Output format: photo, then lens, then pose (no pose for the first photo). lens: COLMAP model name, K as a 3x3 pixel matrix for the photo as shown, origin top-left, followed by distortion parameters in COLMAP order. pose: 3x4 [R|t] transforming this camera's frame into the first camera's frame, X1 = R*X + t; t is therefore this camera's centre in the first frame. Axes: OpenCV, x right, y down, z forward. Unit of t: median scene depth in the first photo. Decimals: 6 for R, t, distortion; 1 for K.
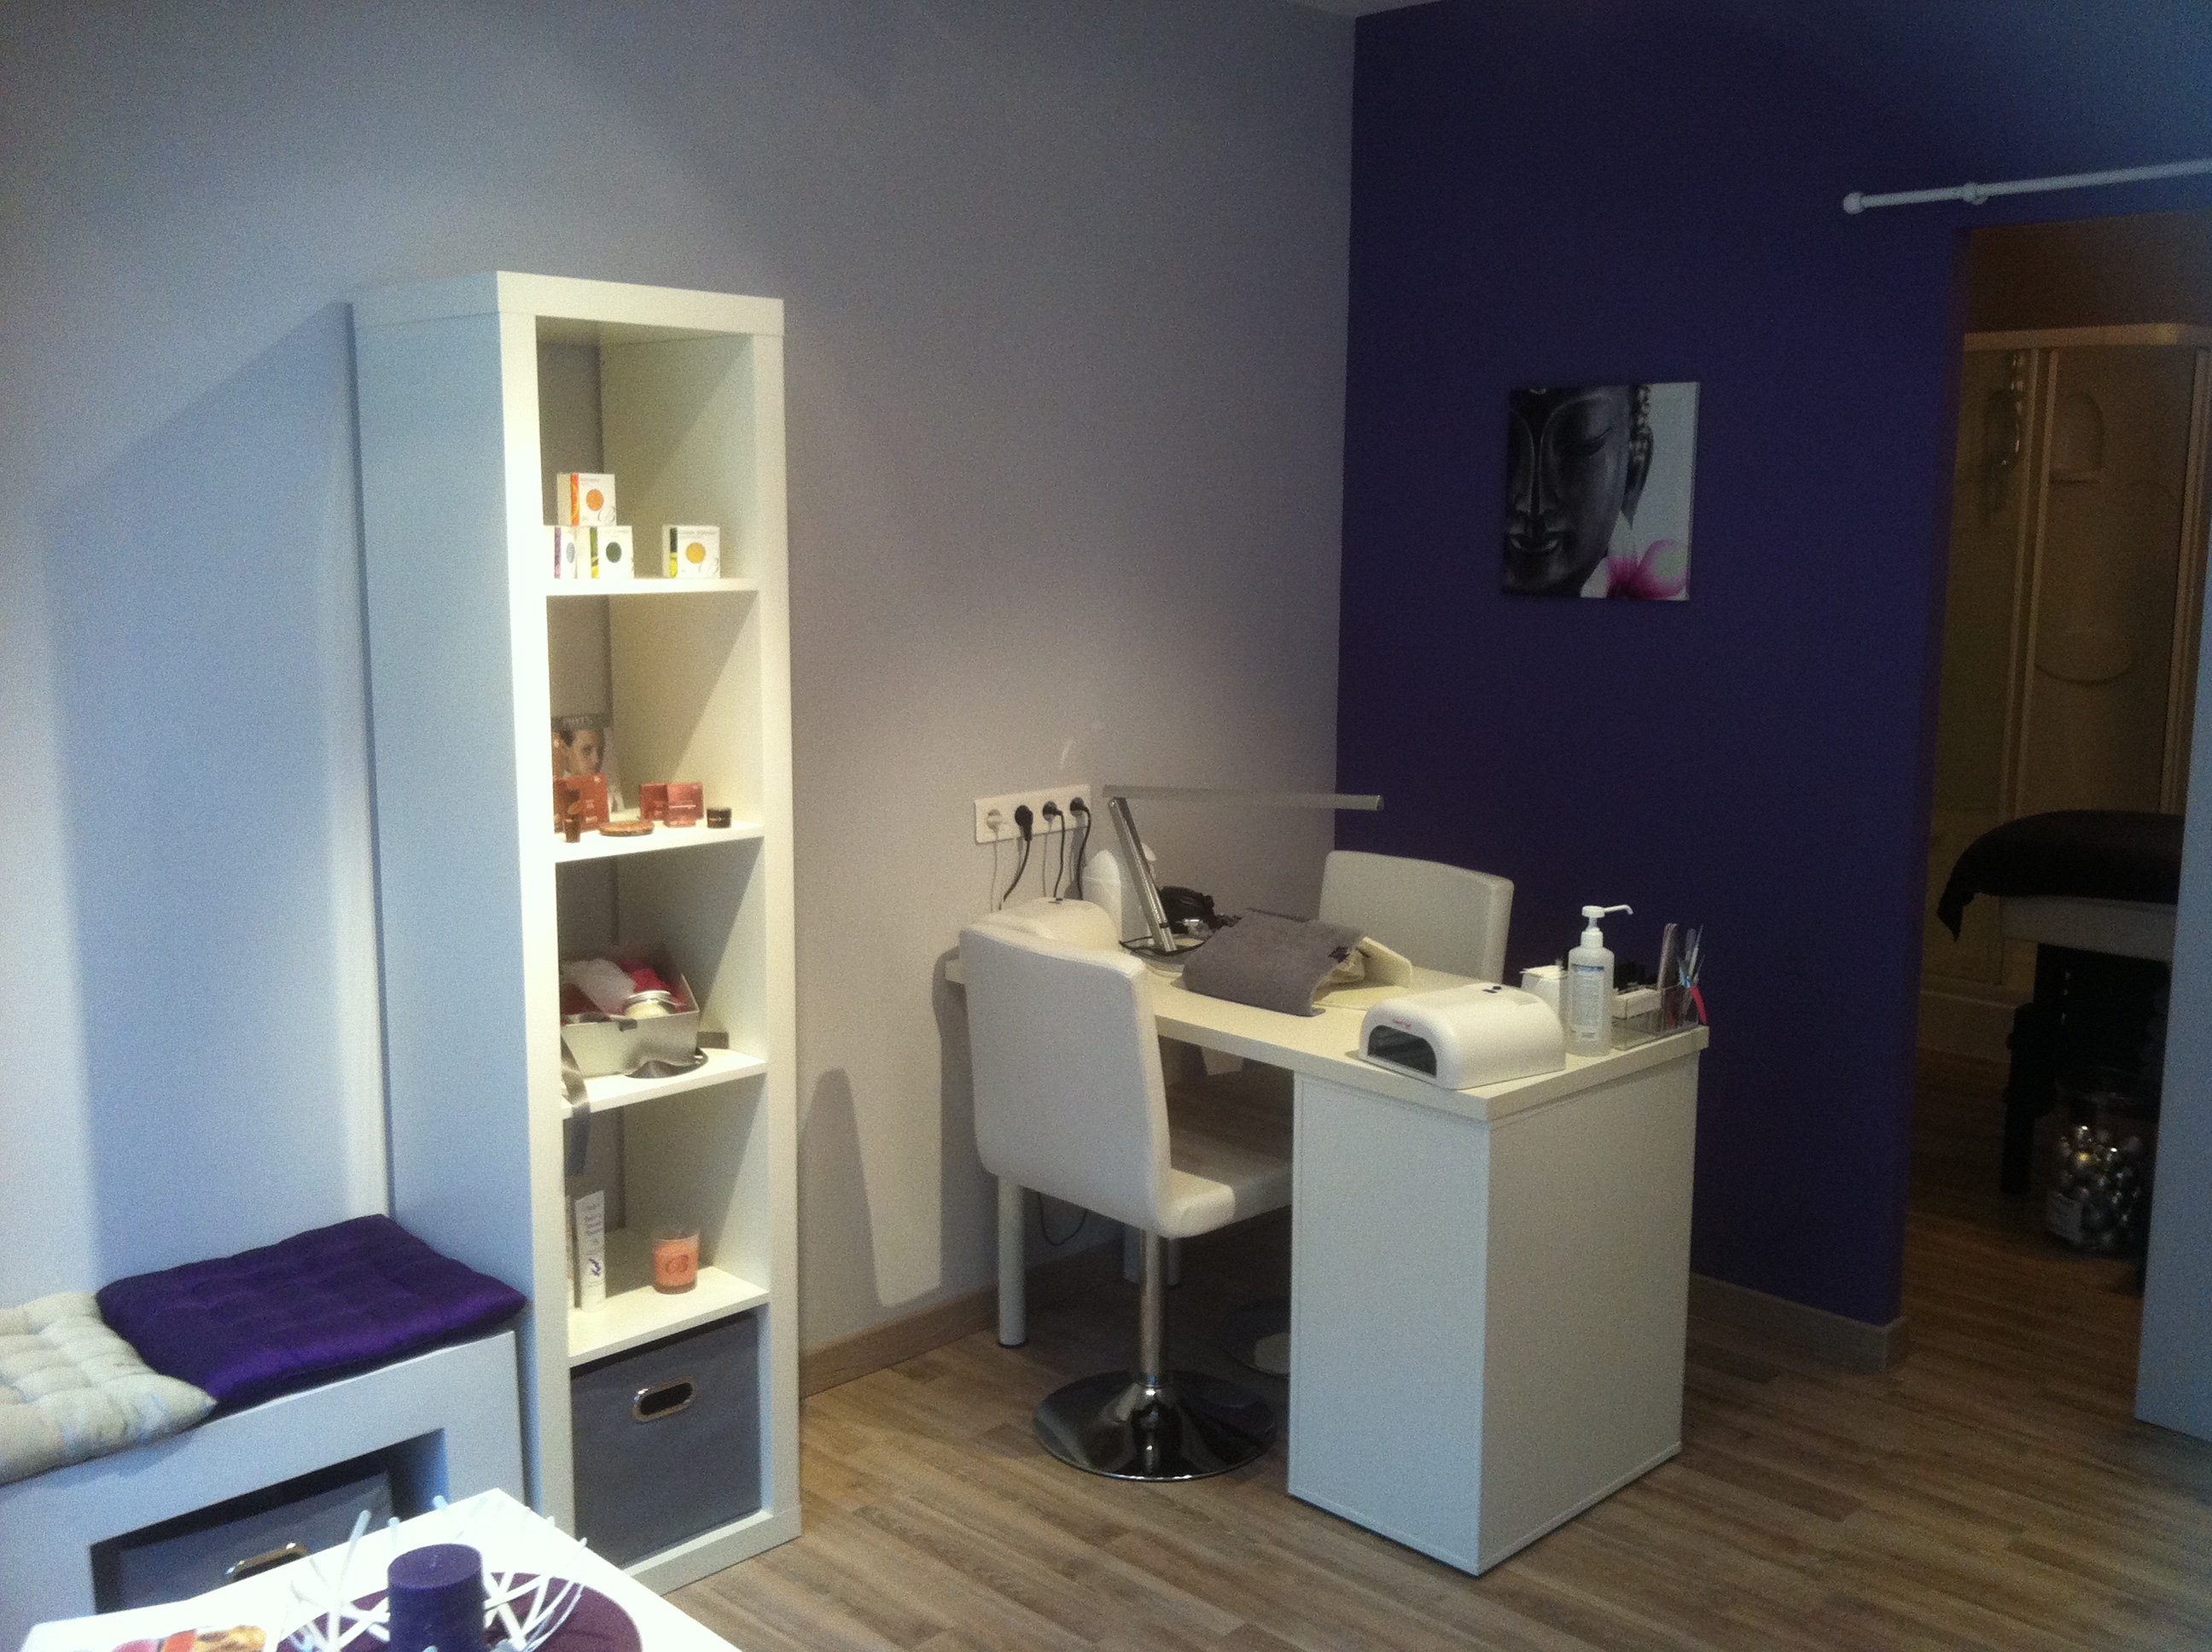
lens RADIAL K [[2061.8, 0, 1106.0], [0, 2061.8, 826.0], [0, 0, 1]] dist [-0.008747, -0.012938]
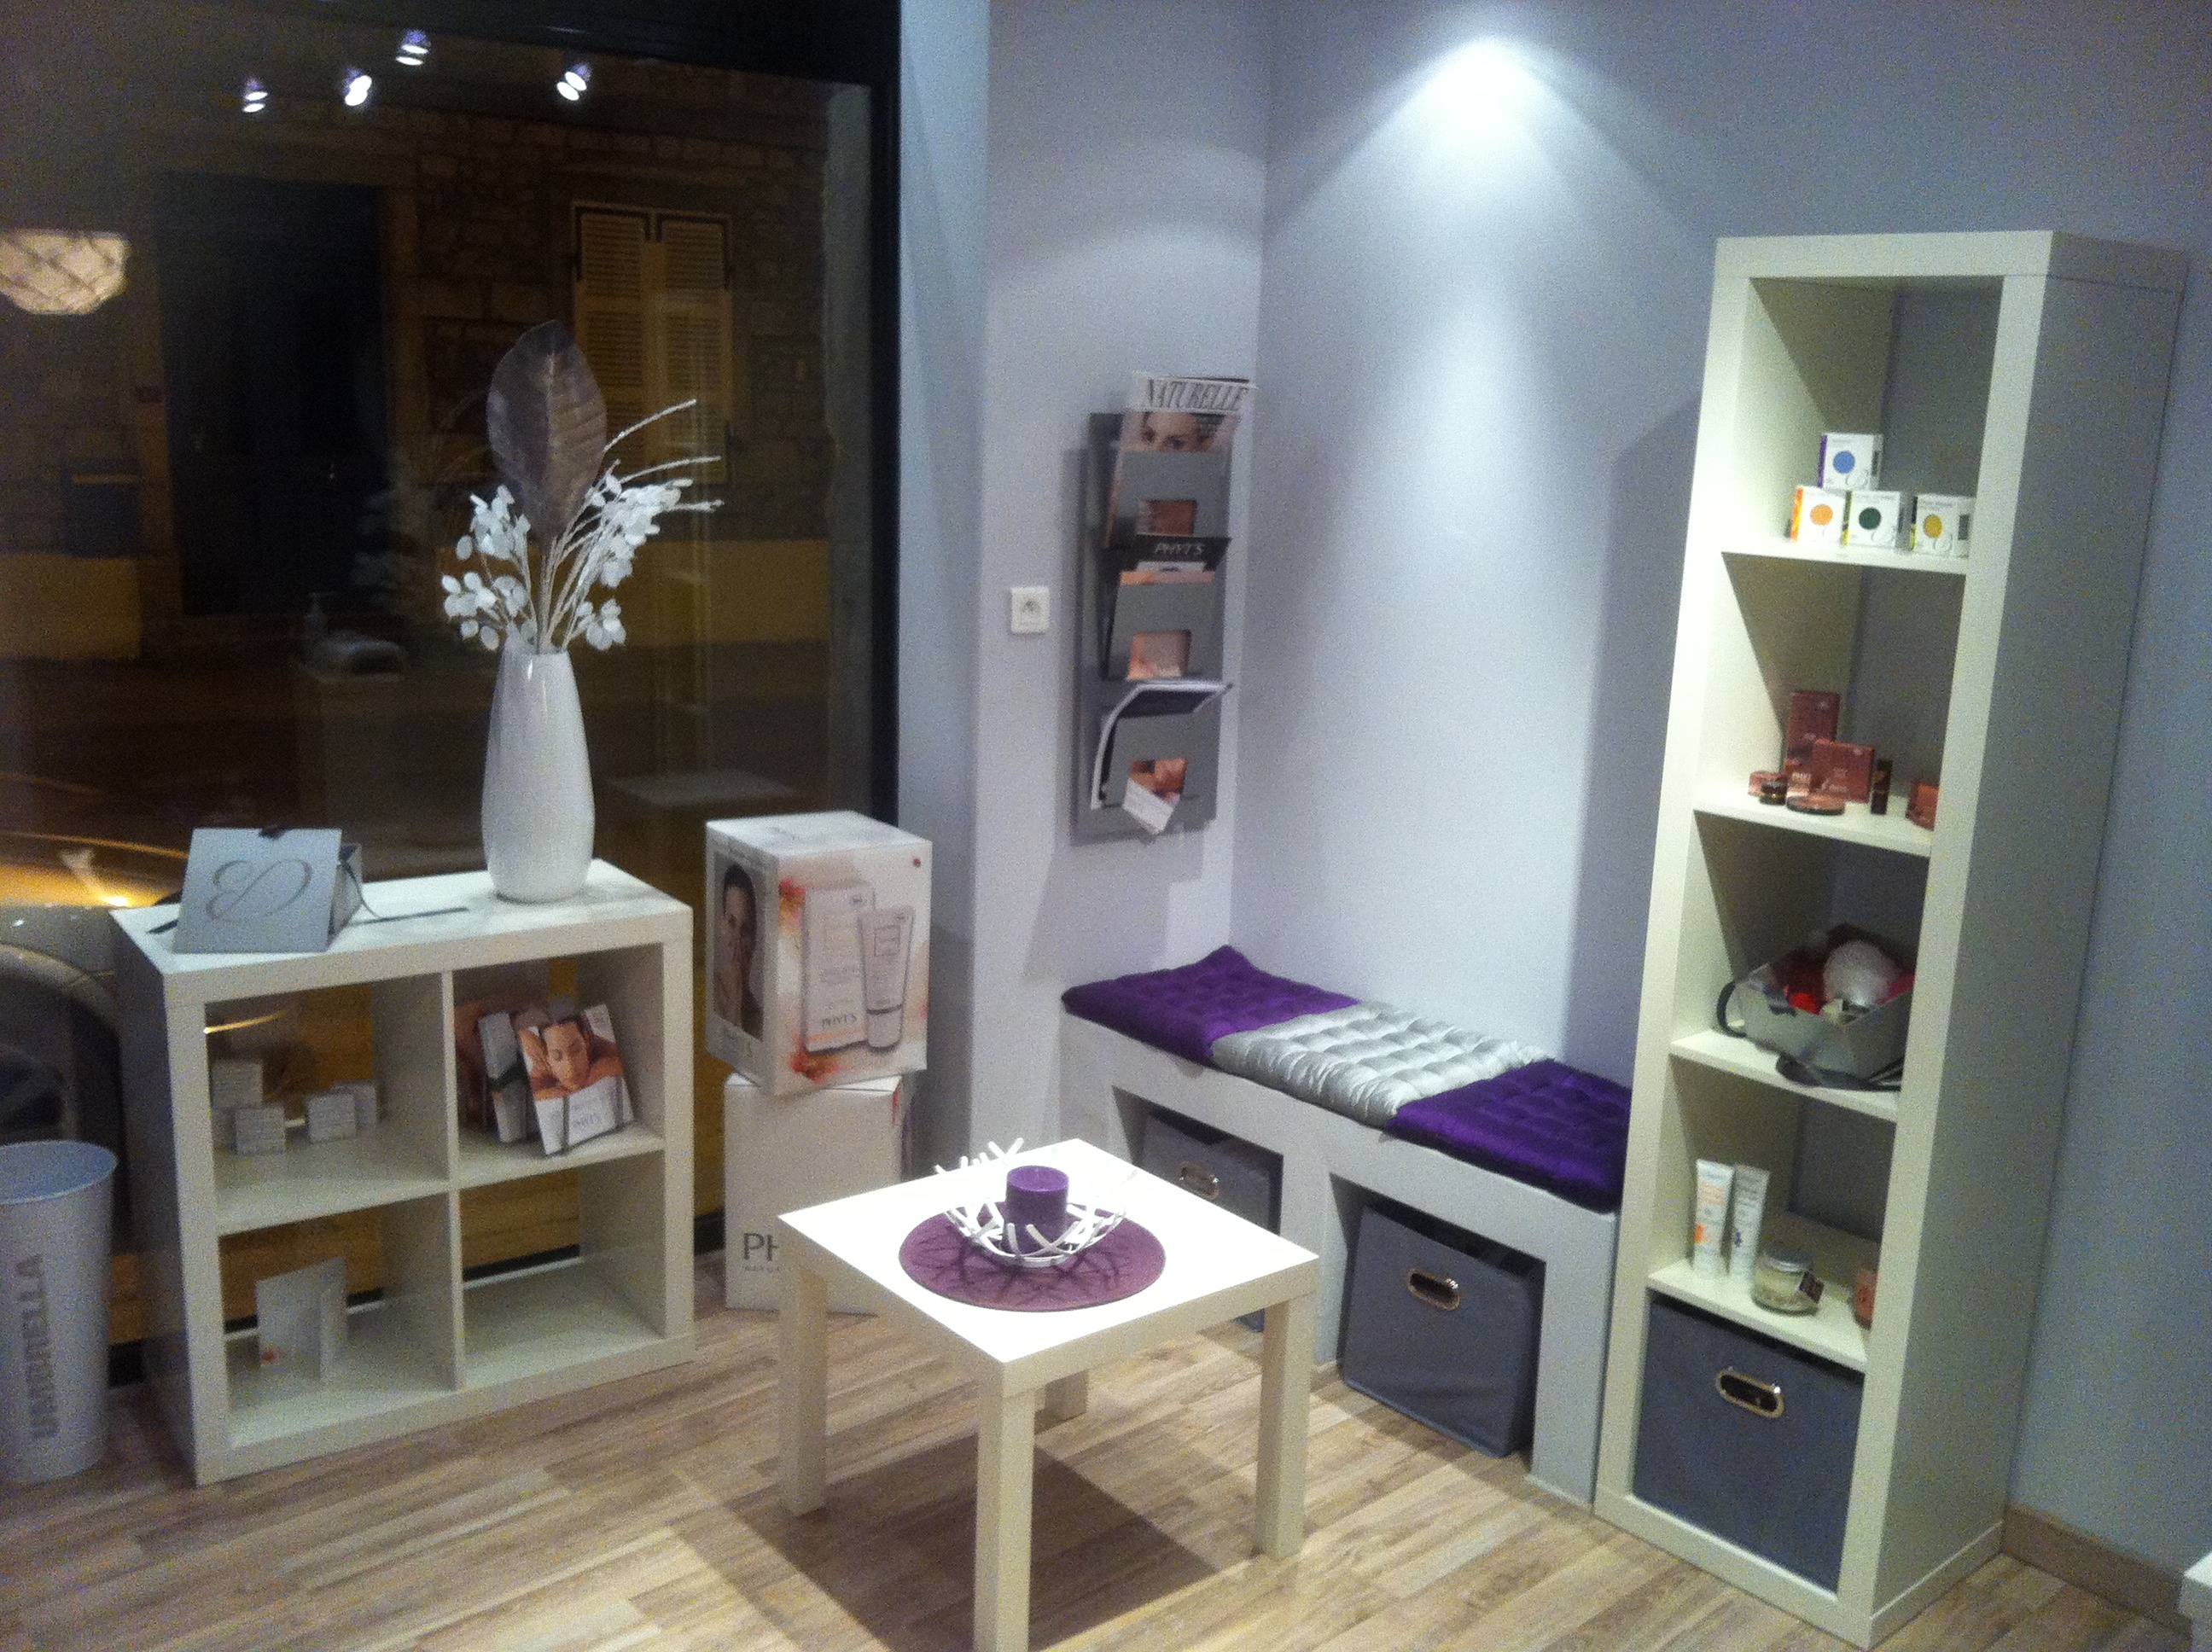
lens RADIAL K [[2061.8, 0, 1106.0], [0, 2061.8, 826.0], [0, 0, 1]] dist [-0.008747, -0.012938]
pose [[-0.047694, 0.195713, -0.979501, 0.730340], [-0.205132, 0.957796, 0.201365, -0.115246], [0.977572, 0.210531, -0.005534, 0.687072]]
